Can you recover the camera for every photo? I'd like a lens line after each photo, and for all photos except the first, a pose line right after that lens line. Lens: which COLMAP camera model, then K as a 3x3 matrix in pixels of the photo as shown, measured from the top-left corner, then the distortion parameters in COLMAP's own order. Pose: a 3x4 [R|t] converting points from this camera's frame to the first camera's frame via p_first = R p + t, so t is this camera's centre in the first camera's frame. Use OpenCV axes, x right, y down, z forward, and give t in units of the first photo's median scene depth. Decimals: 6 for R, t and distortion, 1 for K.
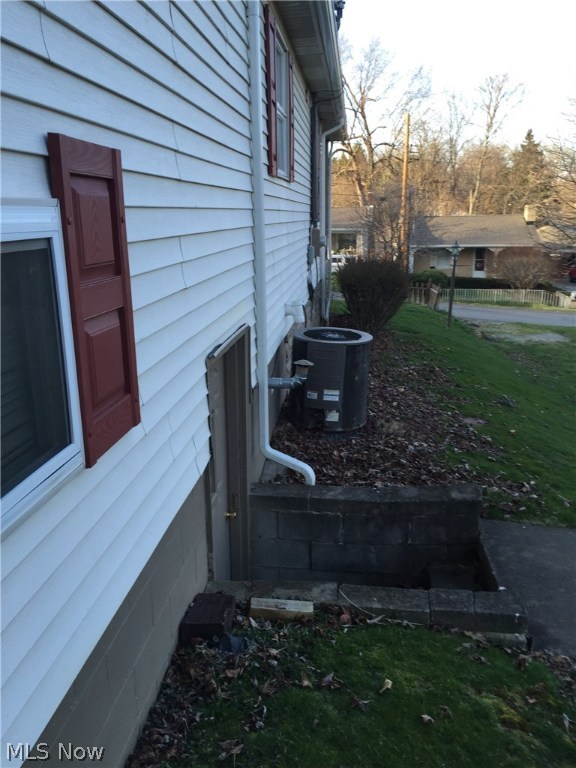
lens RADIAL K [[648.9, 0, 288.0], [0, 648.9, 384.0], [0, 0, 1]] dist [0.063516, -0.100693]
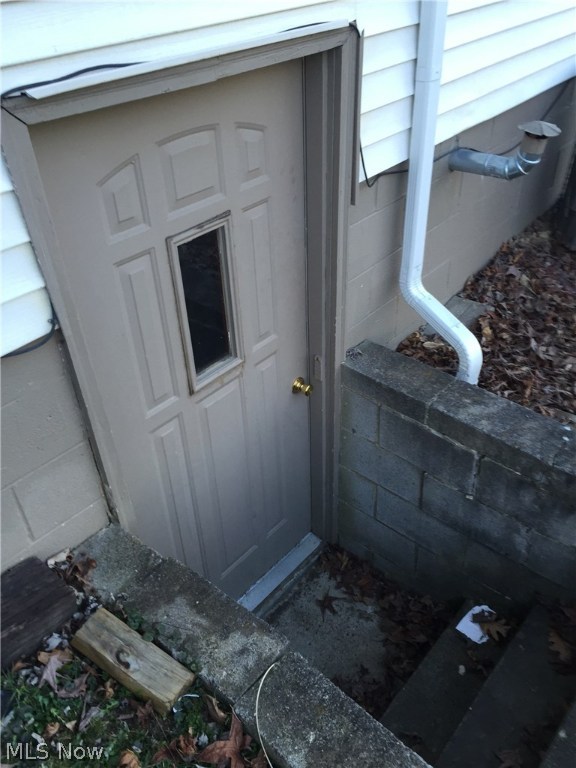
lens RADIAL K [[652.9, 0, 288.8], [0, 652.9, 399.3], [0, 0, 1]] dist [0.053675, -0.098995]
pose [[0.825359, 0.323799, -0.462534, 0.182874], [-0.107988, 0.894619, 0.433585, -0.050034], [0.554186, -0.307915, 0.773348, 0.515088]]
